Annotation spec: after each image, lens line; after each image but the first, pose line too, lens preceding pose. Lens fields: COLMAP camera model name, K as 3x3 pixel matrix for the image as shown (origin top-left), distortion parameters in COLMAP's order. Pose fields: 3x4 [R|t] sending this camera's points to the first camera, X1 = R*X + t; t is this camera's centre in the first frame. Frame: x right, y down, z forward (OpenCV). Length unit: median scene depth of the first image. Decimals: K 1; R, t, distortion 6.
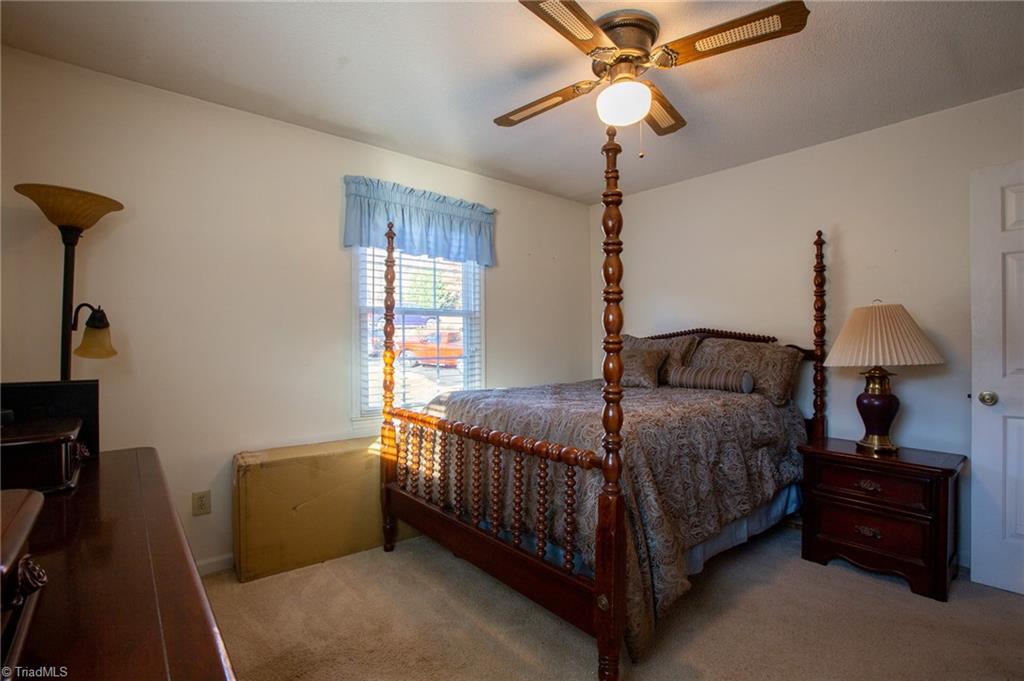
lens RADIAL K [[486.2, 0, 508.5], [0, 486.2, 343.0], [0, 0, 1]] dist [-0.051096, -0.000121]
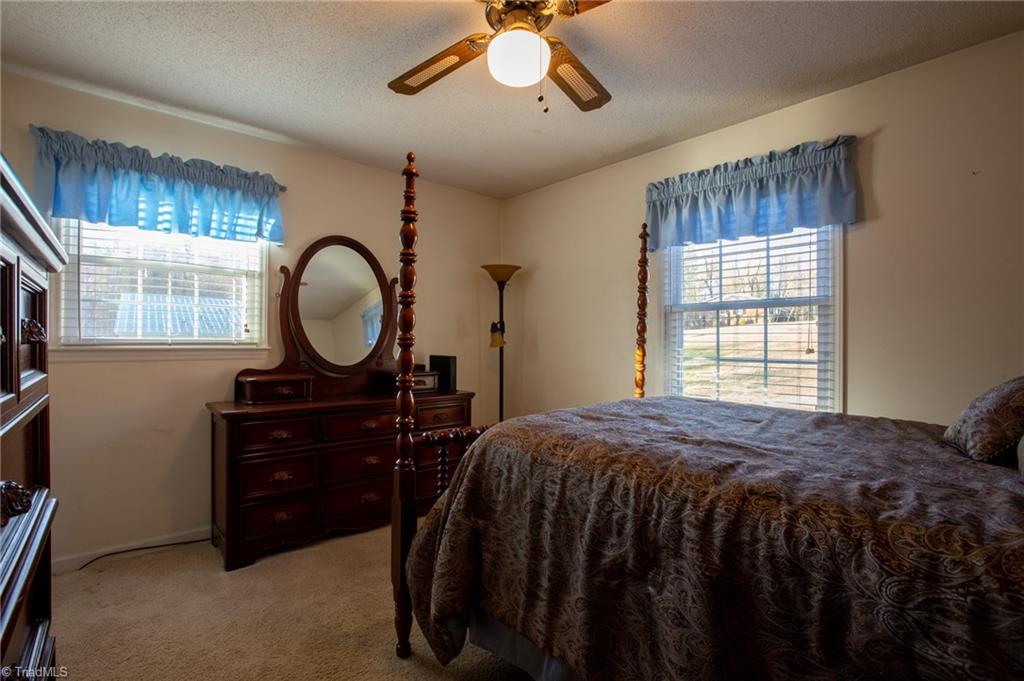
lens RADIAL K [[486.2, 0, 508.5], [0, 486.2, 343.0], [0, 0, 1]] dist [-0.051096, -0.000121]
pose [[0.001459, 0.006773, -0.999976, 0.640899], [-0.003971, 0.999969, 0.006767, -0.001823], [0.999991, 0.003961, 0.001485, 0.586792]]
